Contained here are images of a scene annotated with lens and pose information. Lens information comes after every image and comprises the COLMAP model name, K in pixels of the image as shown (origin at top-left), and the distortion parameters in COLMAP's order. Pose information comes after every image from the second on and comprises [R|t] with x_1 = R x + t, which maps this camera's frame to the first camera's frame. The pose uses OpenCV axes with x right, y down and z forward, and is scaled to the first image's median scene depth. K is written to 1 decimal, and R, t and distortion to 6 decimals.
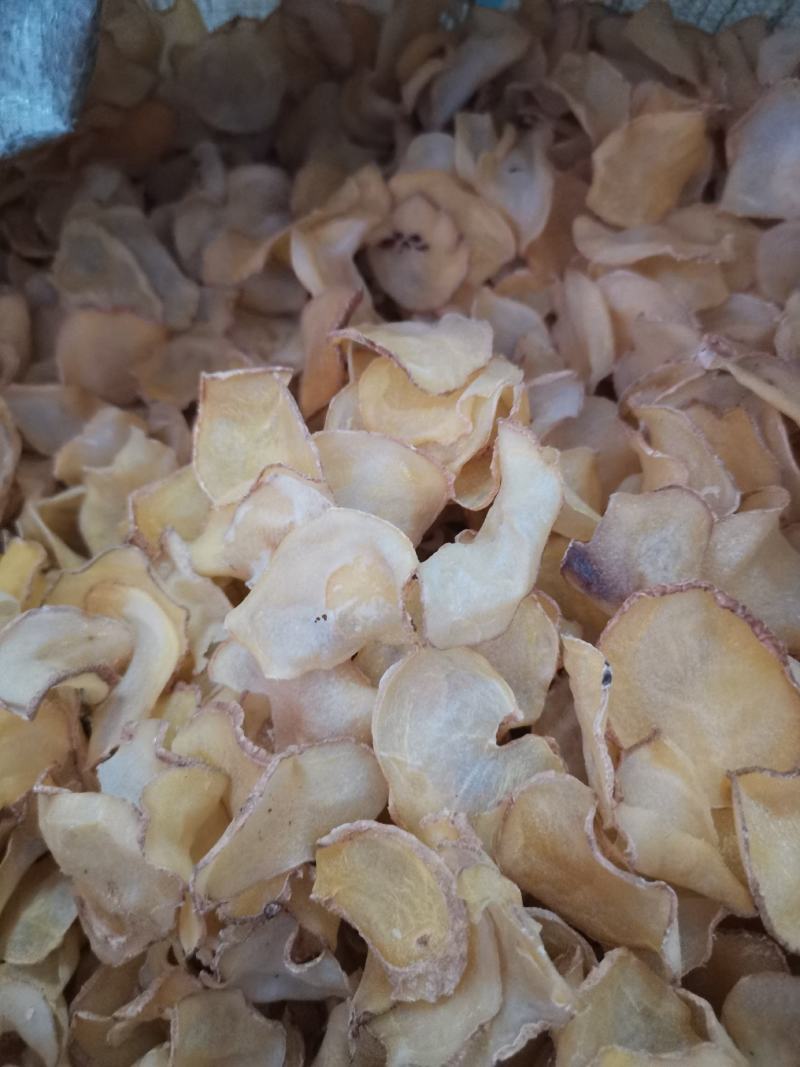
lens RADIAL K [[860.5, 0, 400.0], [0, 860.5, 533.5], [0, 0, 1]] dist [0.005488, -0.004304]
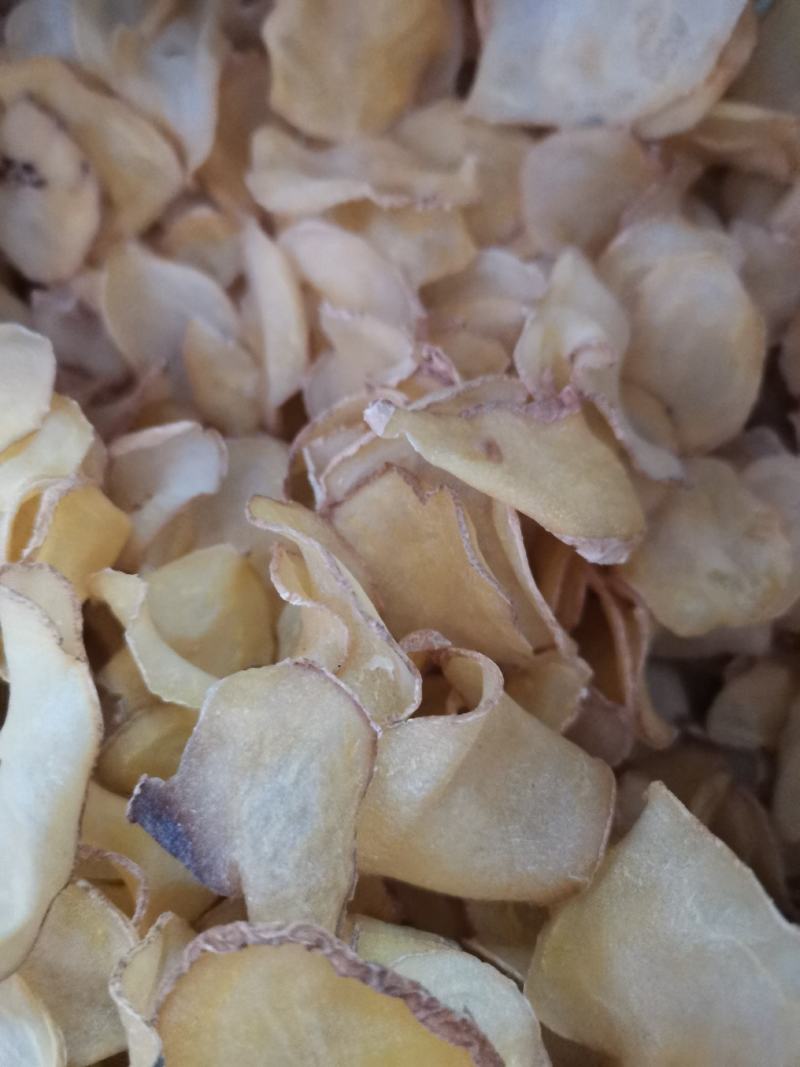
lens RADIAL K [[897.9, 0, 400.0], [0, 897.9, 533.5], [0, 0, 1]] dist [-0.034854, -0.000569]
pose [[0.991374, -0.082607, 0.101757, 0.245008], [0.068161, 0.988076, 0.138057, -0.168910], [-0.111948, -0.129930, 0.985183, 0.318680]]
